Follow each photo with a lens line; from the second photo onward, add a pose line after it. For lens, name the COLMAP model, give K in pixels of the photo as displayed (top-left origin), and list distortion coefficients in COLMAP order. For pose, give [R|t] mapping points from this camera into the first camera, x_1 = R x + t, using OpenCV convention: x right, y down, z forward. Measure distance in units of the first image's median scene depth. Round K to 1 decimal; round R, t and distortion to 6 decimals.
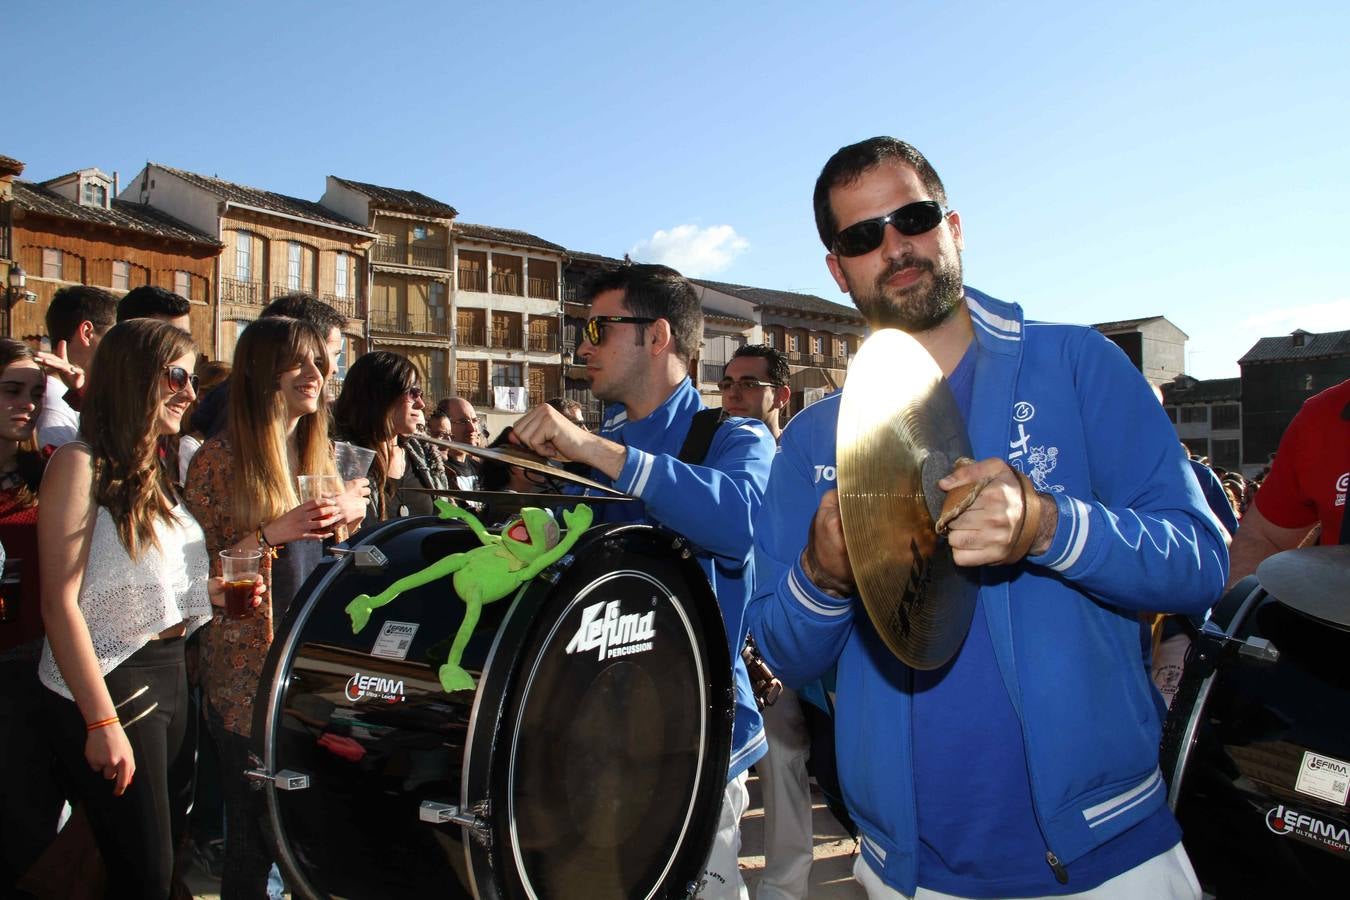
lens RADIAL K [[1098.2, 0, 675.0], [0, 1098.2, 450.0], [0, 0, 1]] dist [-0.182155, 0.146256]
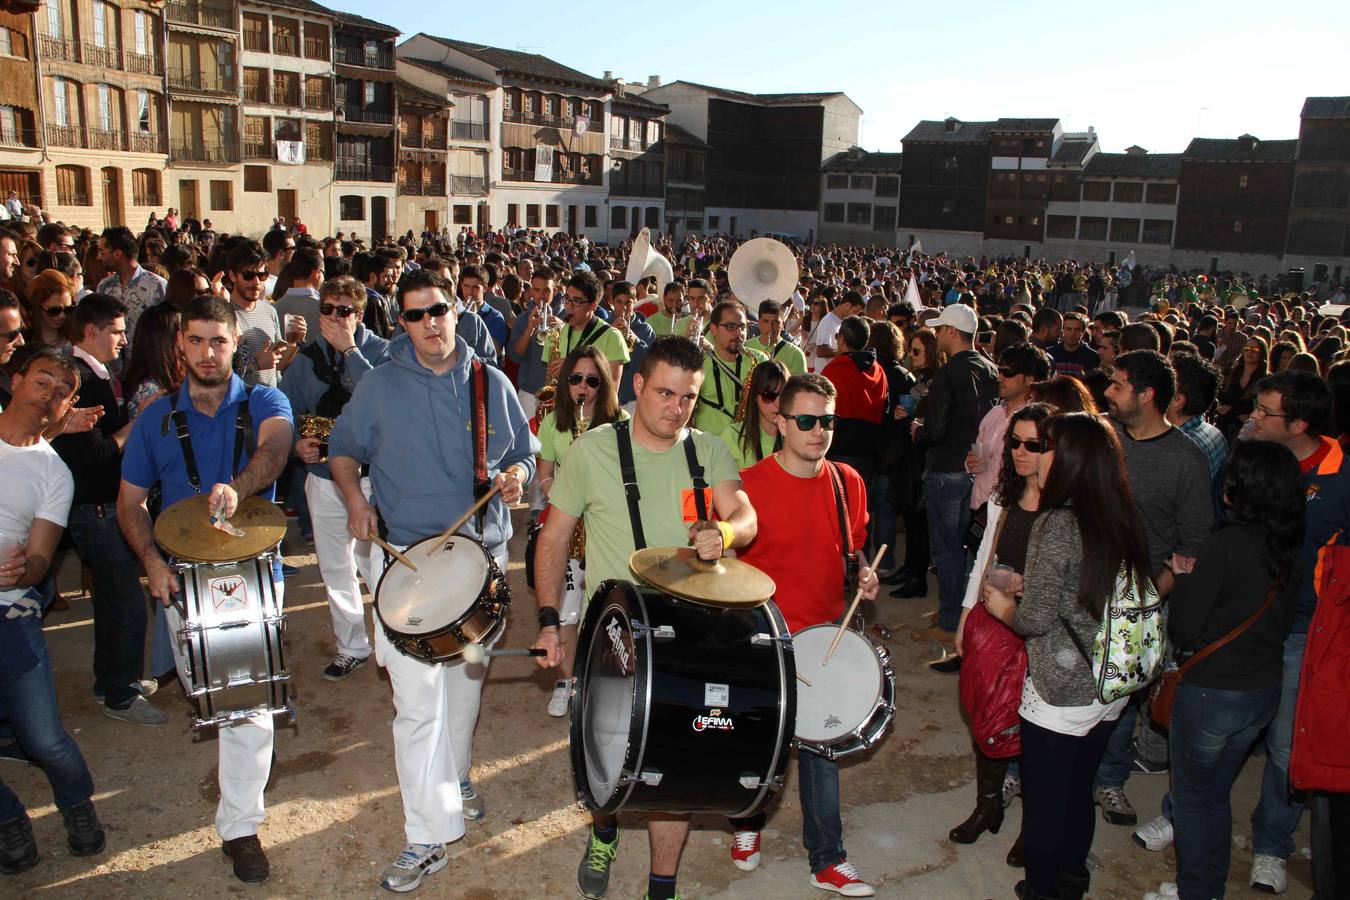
lens RADIAL K [[1129.1, 0, 675.0], [0, 1129.1, 450.0], [0, 0, 1]] dist [-0.175298, 0.165635]
pose [[0.956226, -0.021746, 0.291820, -0.110098], [-0.048575, 0.971604, 0.231572, -0.029909], [-0.288569, -0.235610, 0.928017, -0.228555]]
